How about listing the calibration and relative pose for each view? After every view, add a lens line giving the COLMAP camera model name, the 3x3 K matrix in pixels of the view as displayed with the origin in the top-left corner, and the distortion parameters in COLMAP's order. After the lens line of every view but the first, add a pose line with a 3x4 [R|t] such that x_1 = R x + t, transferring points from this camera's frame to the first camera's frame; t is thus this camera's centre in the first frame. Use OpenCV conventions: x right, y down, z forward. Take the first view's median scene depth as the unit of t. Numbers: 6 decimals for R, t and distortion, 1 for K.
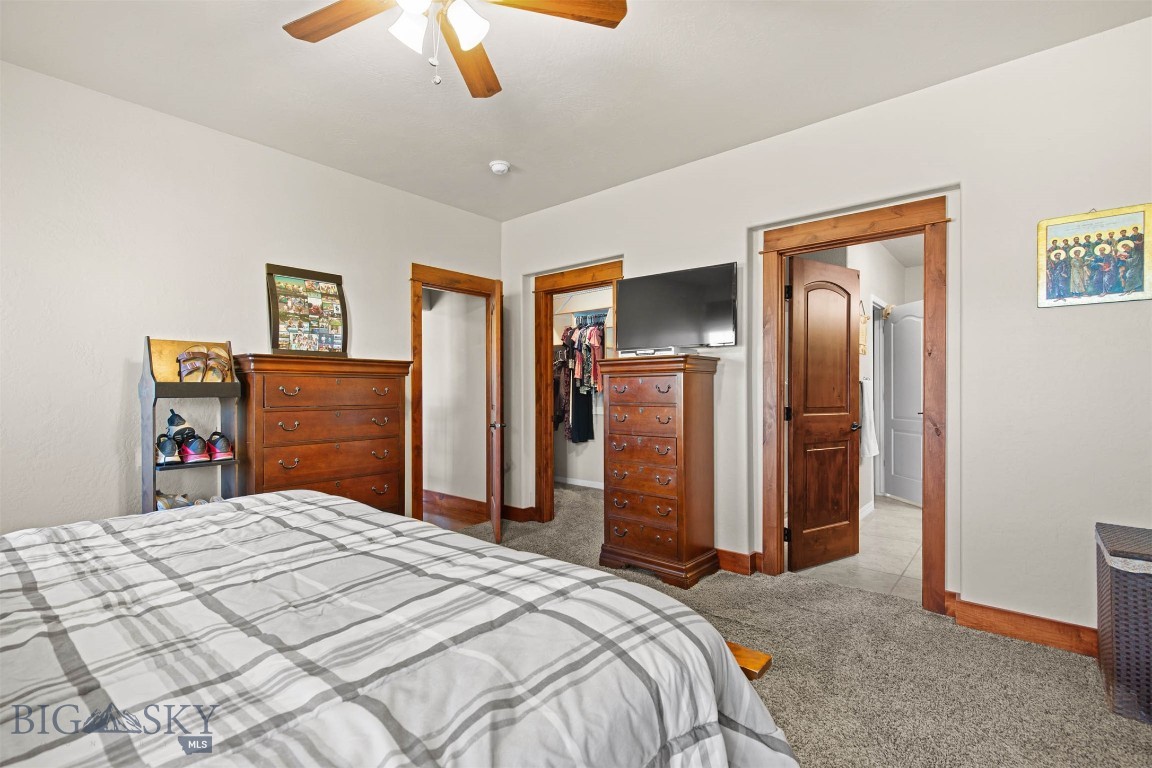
lens RADIAL K [[519.1, 0, 573.1], [0, 519.1, 390.4], [0, 0, 1]] dist [0.002367, -0.000088]
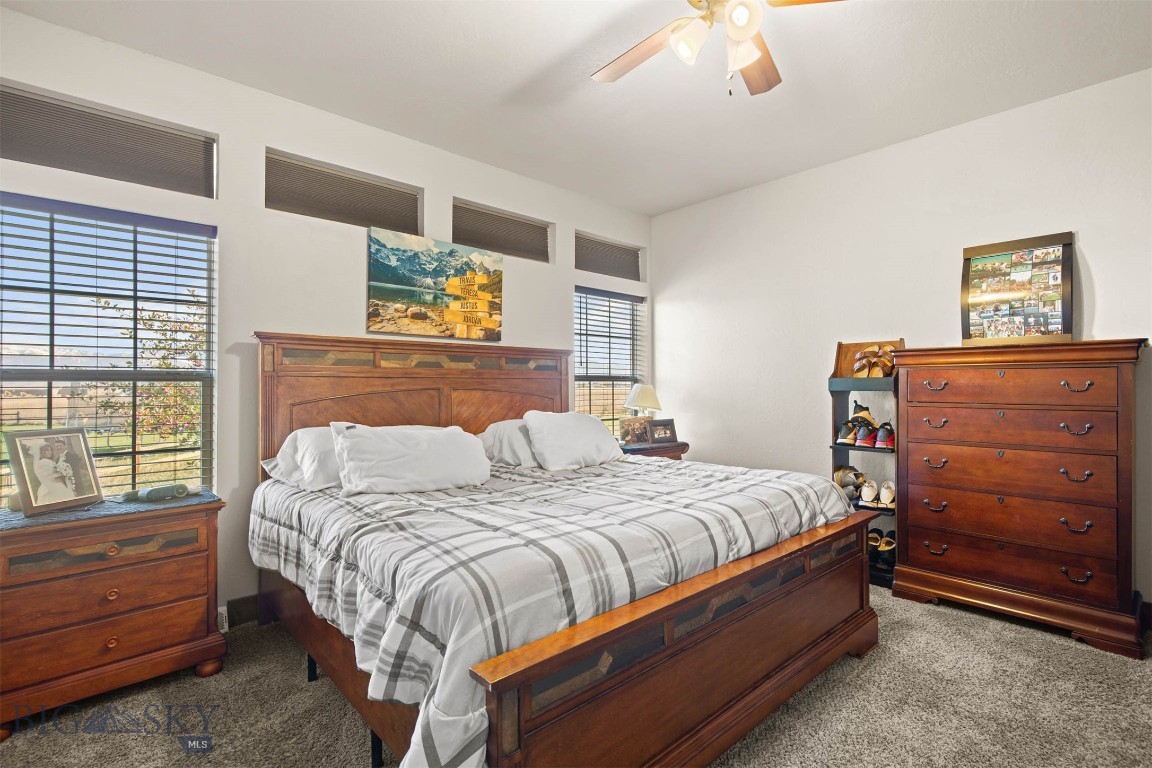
lens RADIAL K [[540.9, 0, 593.6], [0, 540.9, 382.1], [0, 0, 1]] dist [0.000213, -0.000108]
pose [[-0.106734, -0.003187, -0.994282, 0.442081], [0.002445, 0.999991, -0.003468, -0.002714], [0.994285, -0.002802, -0.106725, 0.435855]]
